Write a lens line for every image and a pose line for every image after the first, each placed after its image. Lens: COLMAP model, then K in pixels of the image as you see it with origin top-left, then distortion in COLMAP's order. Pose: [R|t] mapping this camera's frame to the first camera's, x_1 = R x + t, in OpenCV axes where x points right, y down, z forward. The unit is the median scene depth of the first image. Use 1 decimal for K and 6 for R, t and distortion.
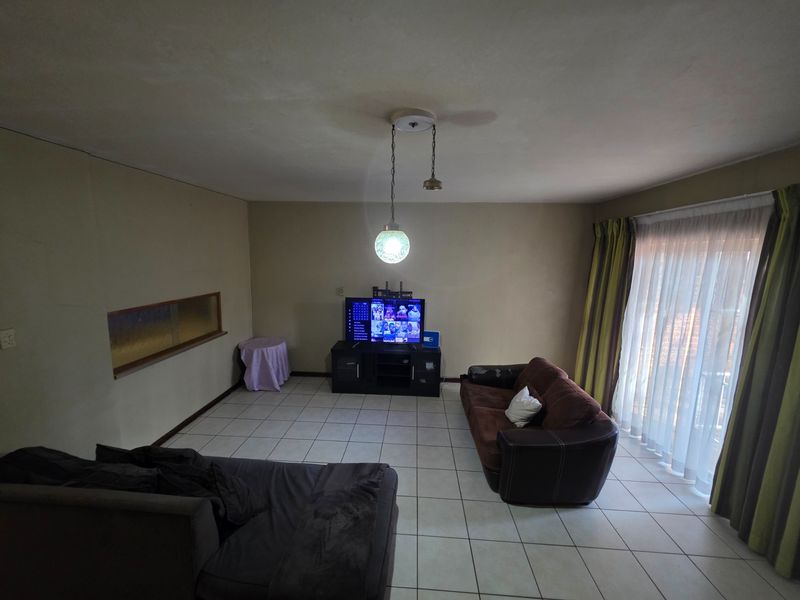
lens RADIAL K [[318.3, 0, 399.0], [0, 318.3, 301.8], [0, 0, 1]] dist [0.000699, 0.000019]
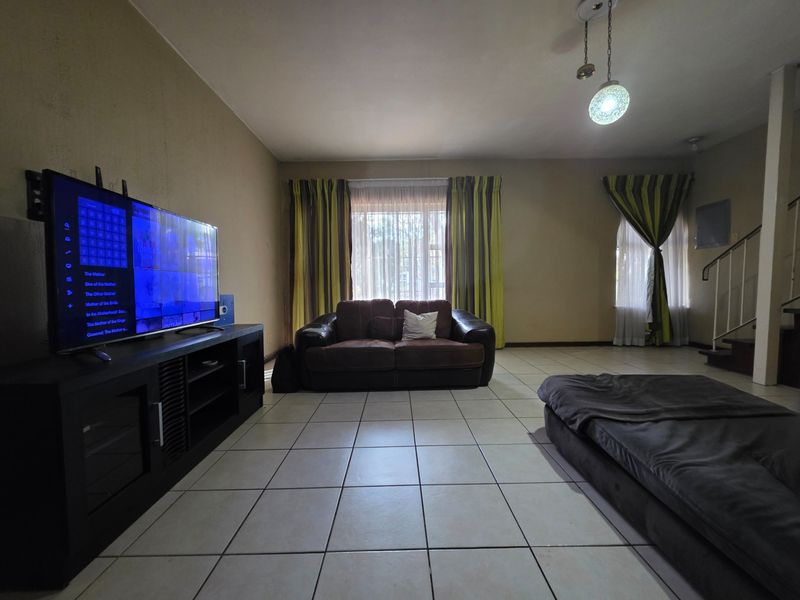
lens RADIAL K [[318.3, 0, 399.9], [0, 318.3, 300.0], [0, 0, 1]] dist [0.000699, 0.000019]
pose [[-0.063174, -0.061773, 0.996089, -0.499658], [0.156169, 0.985175, 0.071001, 0.127308], [-0.985708, 0.160044, -0.052590, 0.865723]]
